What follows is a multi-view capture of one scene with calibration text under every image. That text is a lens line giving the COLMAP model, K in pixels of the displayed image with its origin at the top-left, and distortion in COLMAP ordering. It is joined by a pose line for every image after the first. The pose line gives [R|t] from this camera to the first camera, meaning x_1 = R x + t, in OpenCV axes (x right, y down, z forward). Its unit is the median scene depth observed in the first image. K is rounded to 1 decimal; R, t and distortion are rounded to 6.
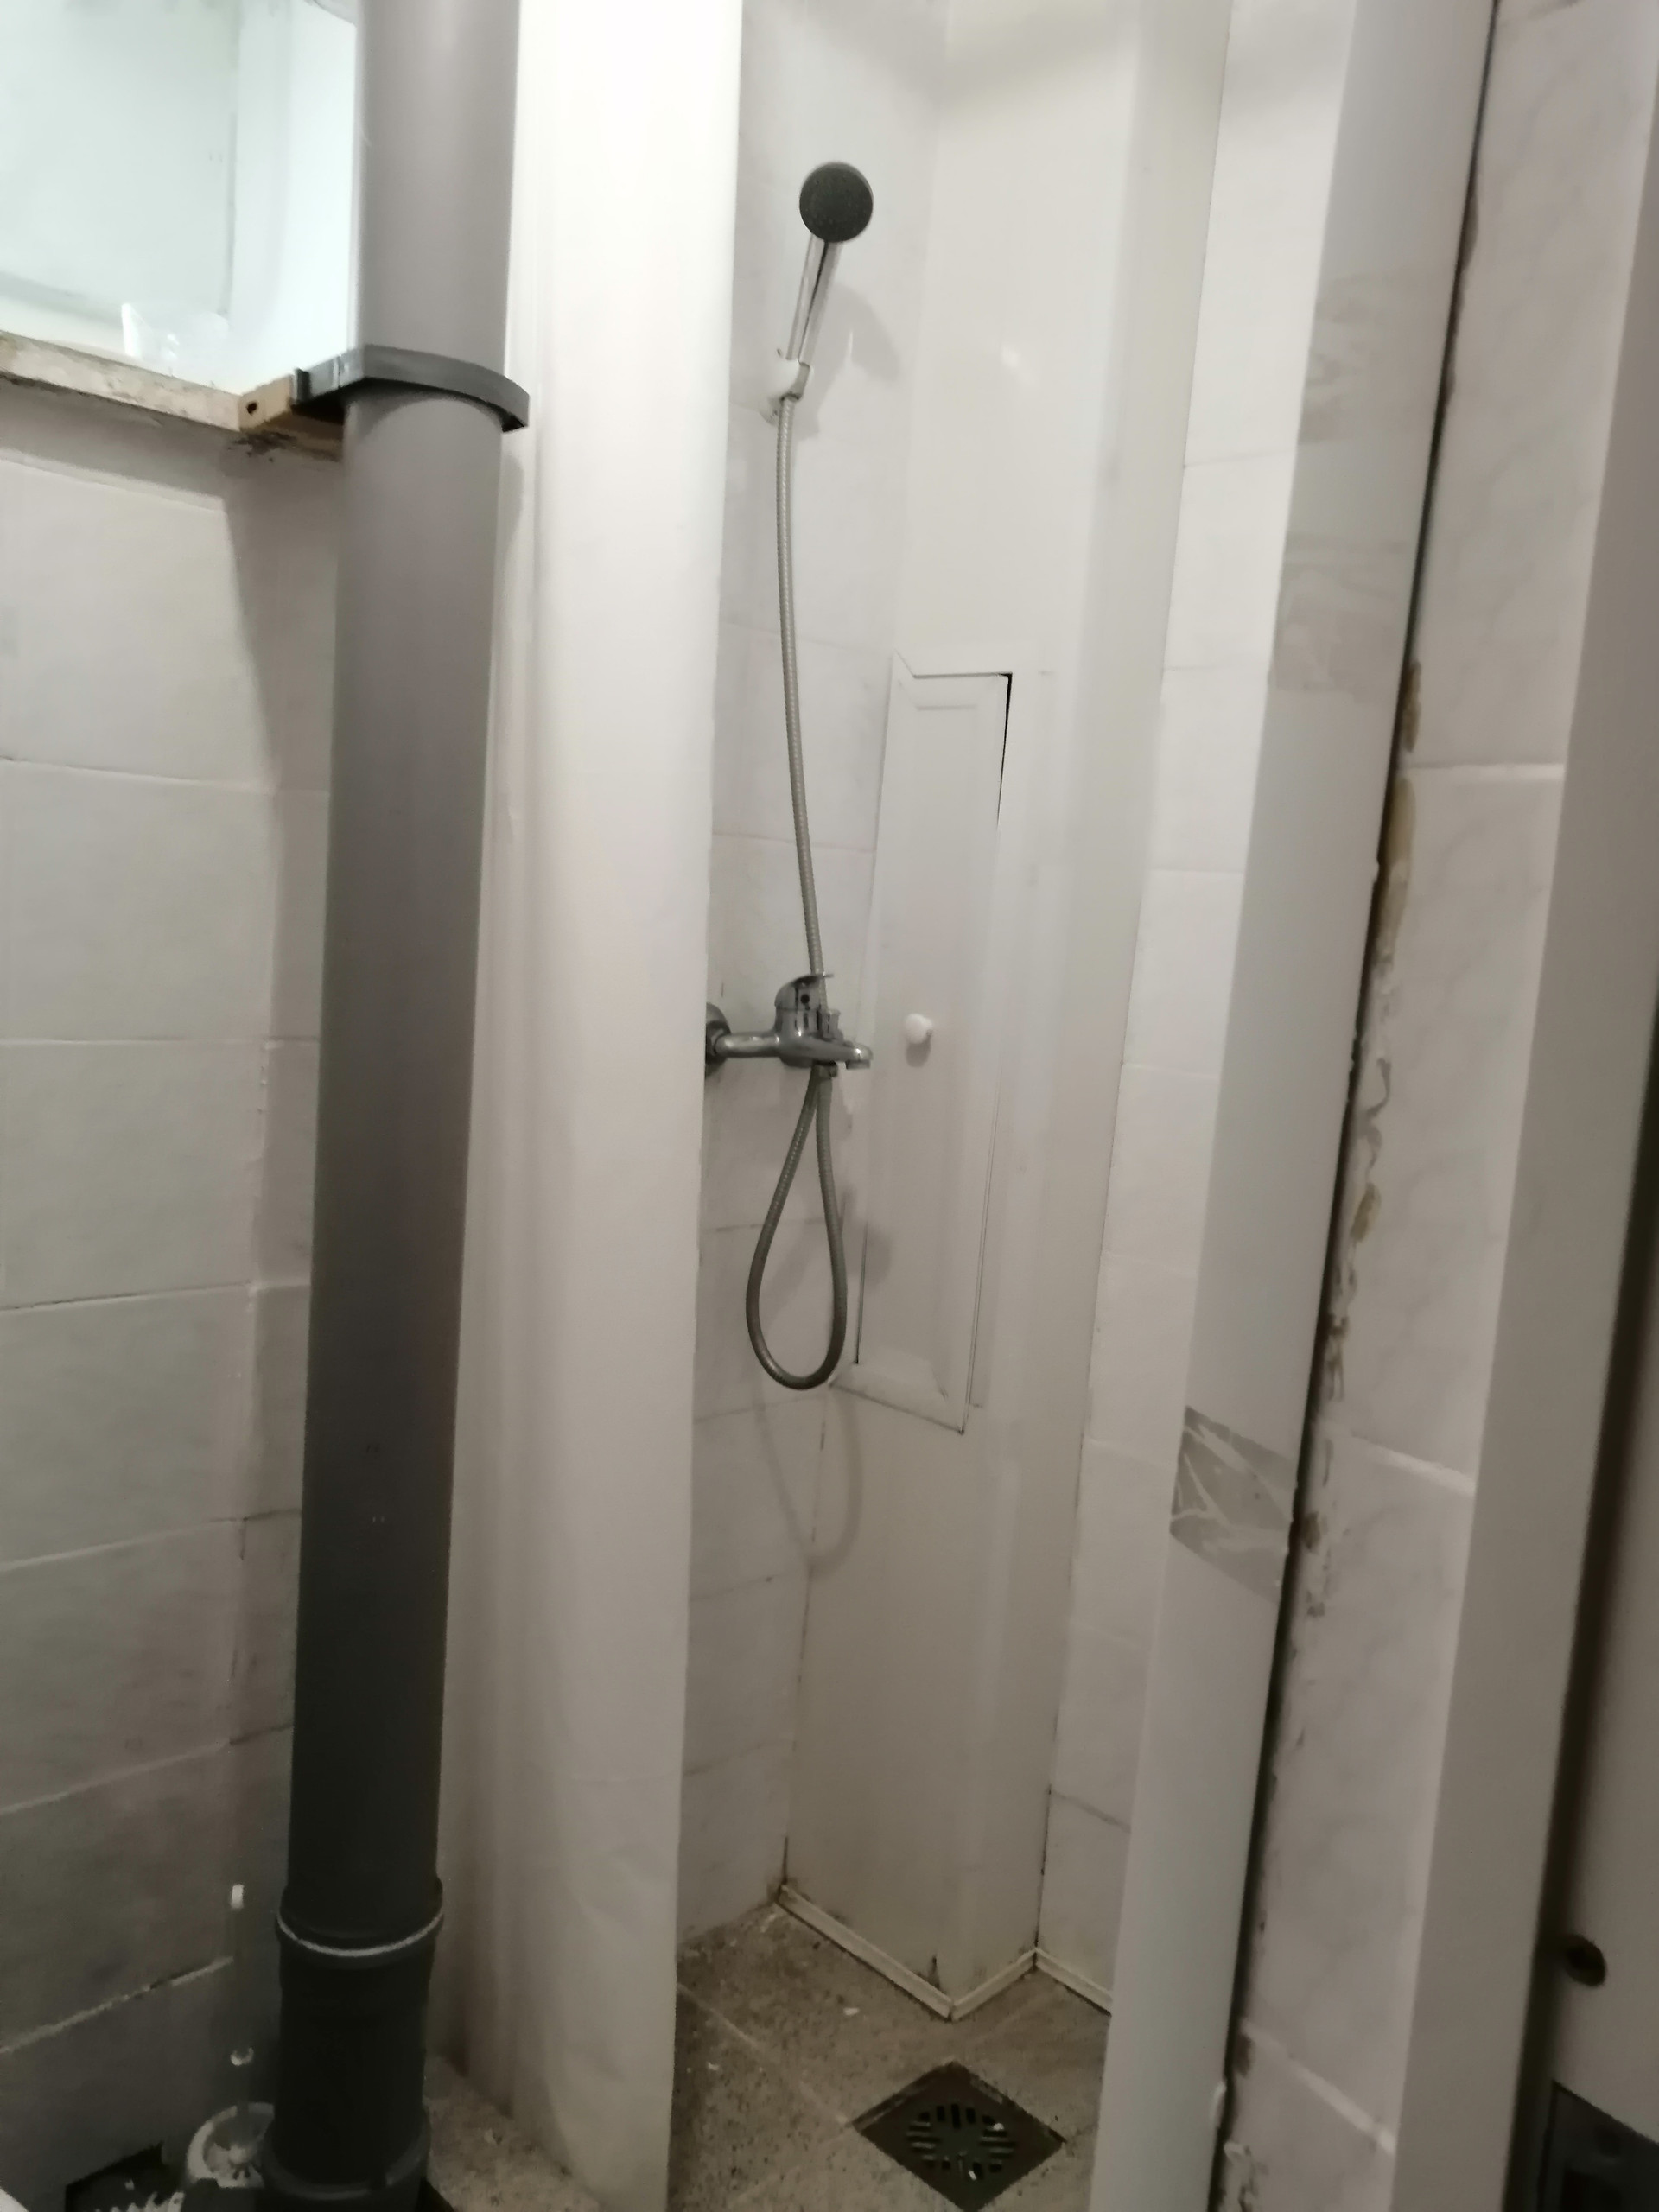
lens RADIAL K [[1719.2, 0, 832.5], [0, 1719.2, 1112.9], [0, 0, 1]] dist [-0.020599, 0.045550]
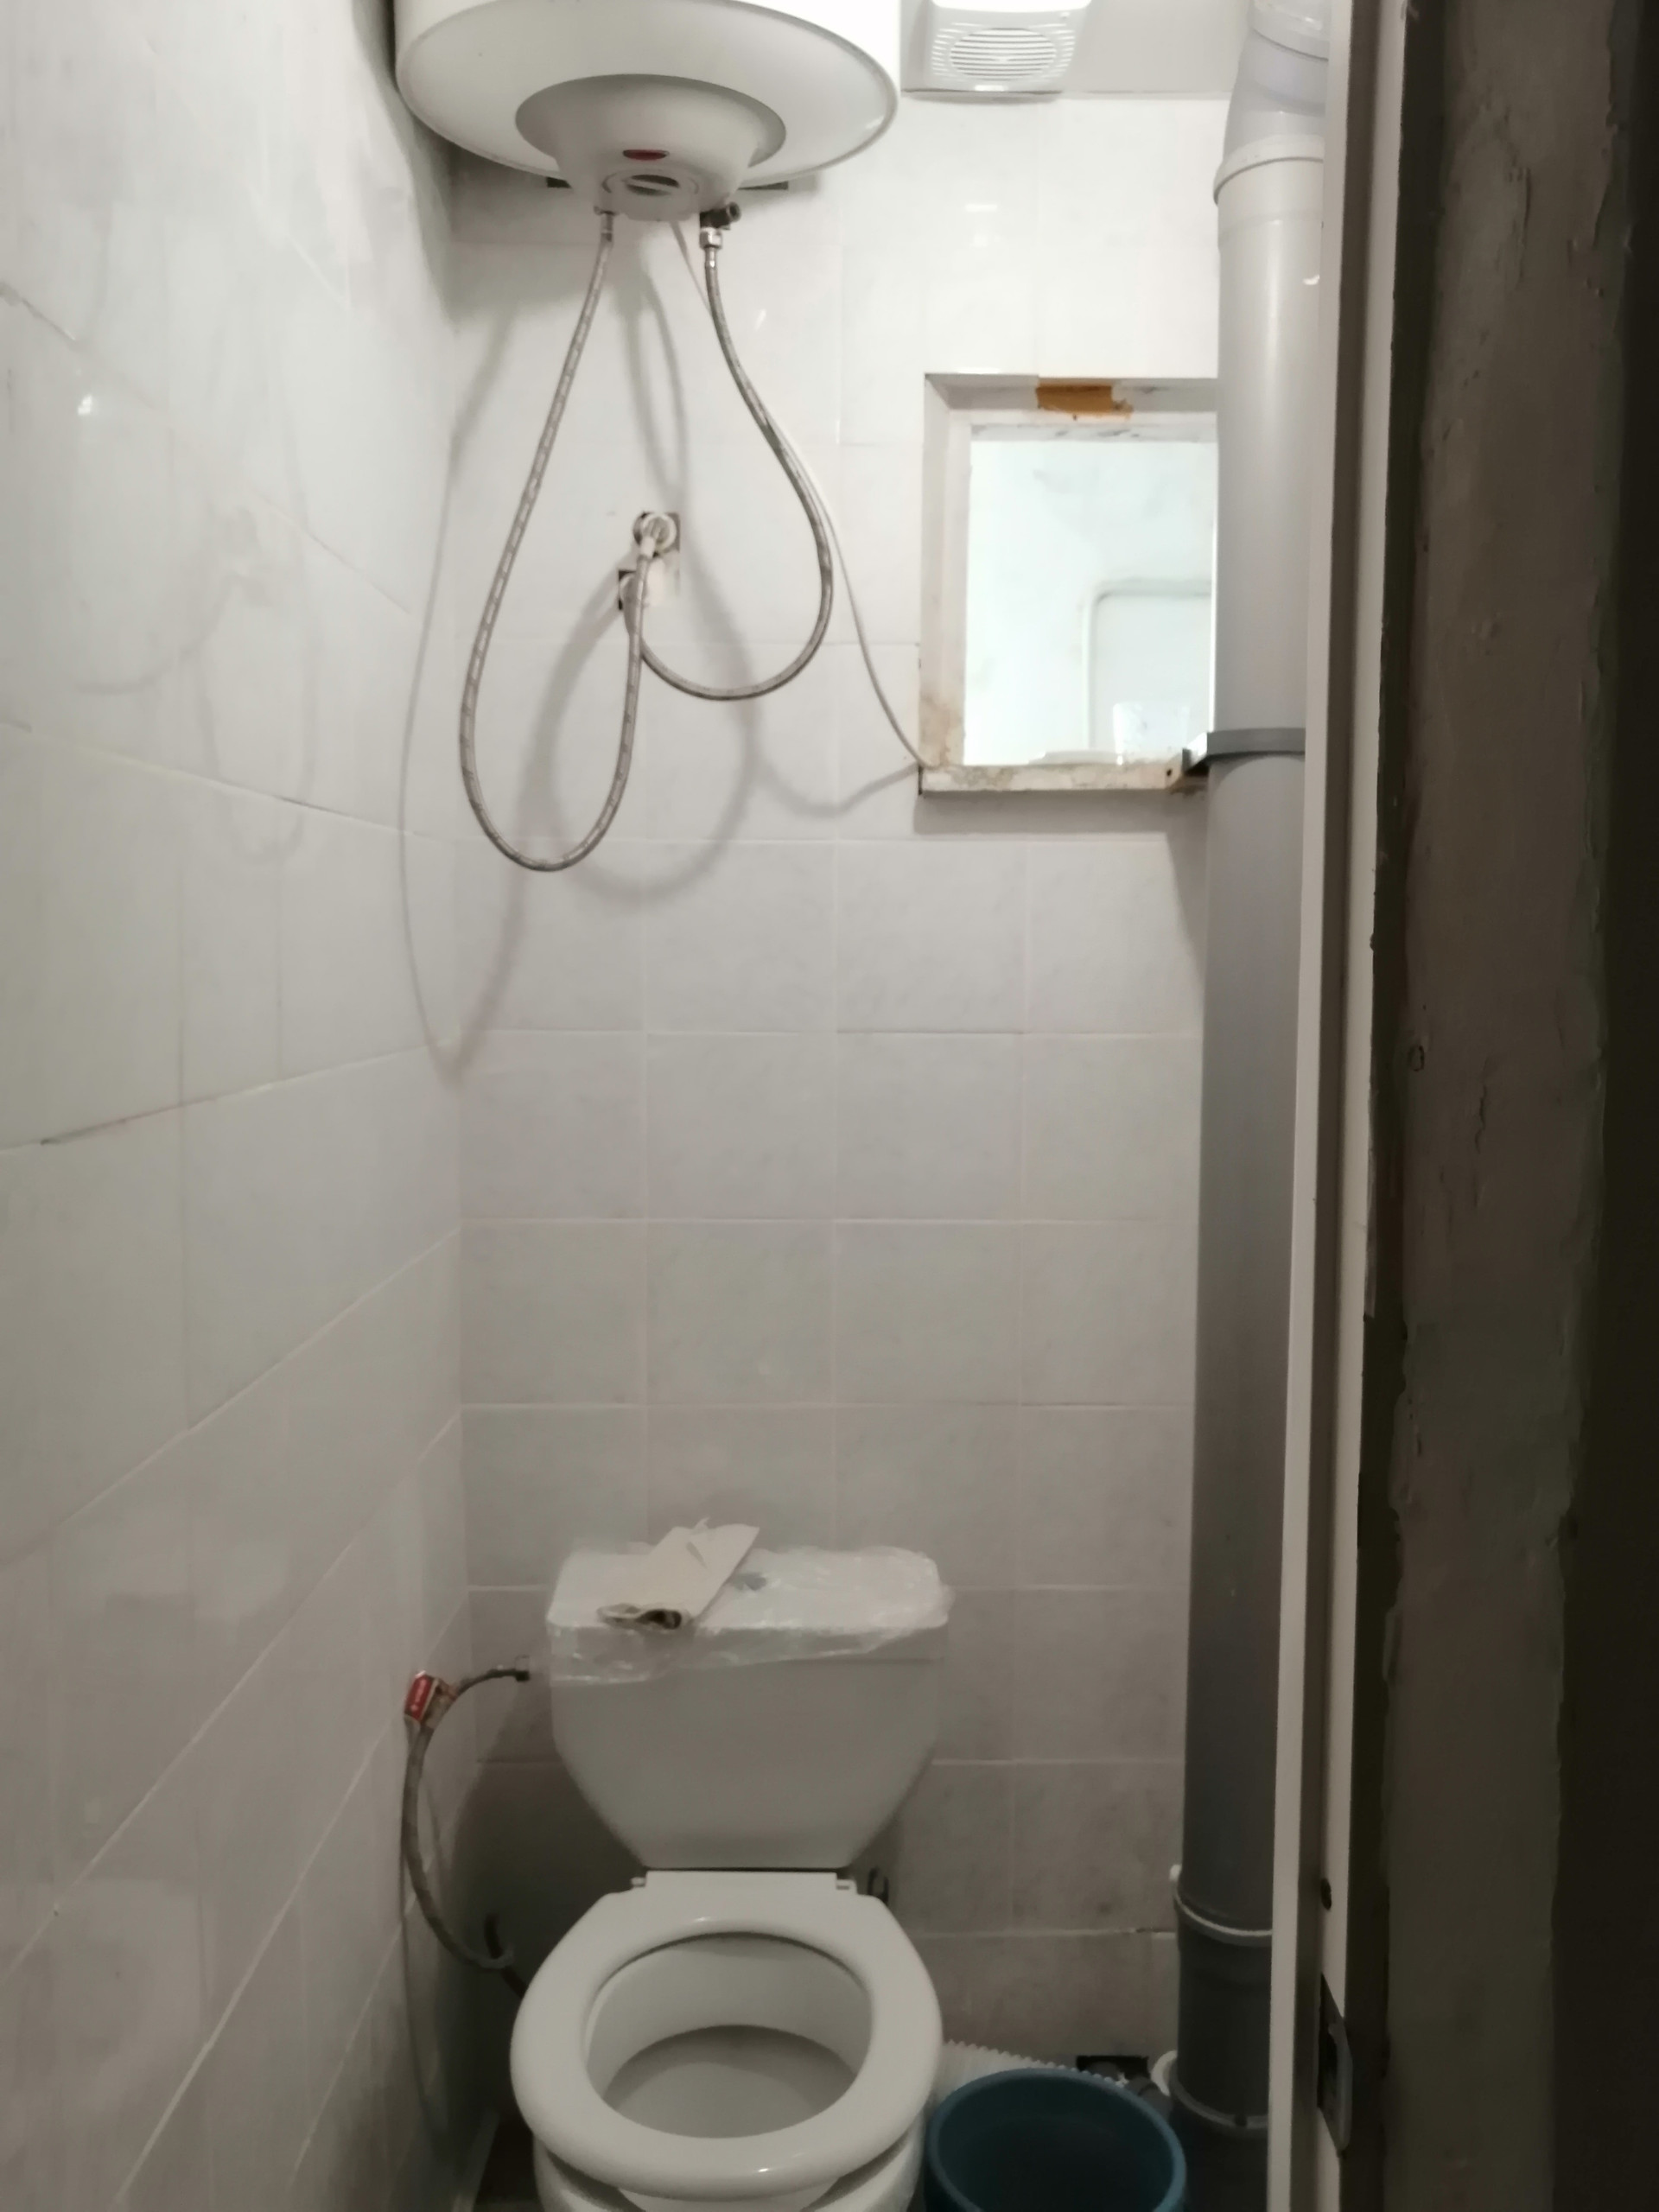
lens RADIAL K [[1719.2, 0, 832.5], [0, 1719.2, 1112.9], [0, 0, 1]] dist [-0.020599, 0.045550]
pose [[0.708672, -0.018716, -0.705290, 0.448362], [-0.030793, 0.997875, -0.057420, -0.045282], [0.704866, 0.062410, 0.706590, -0.165134]]
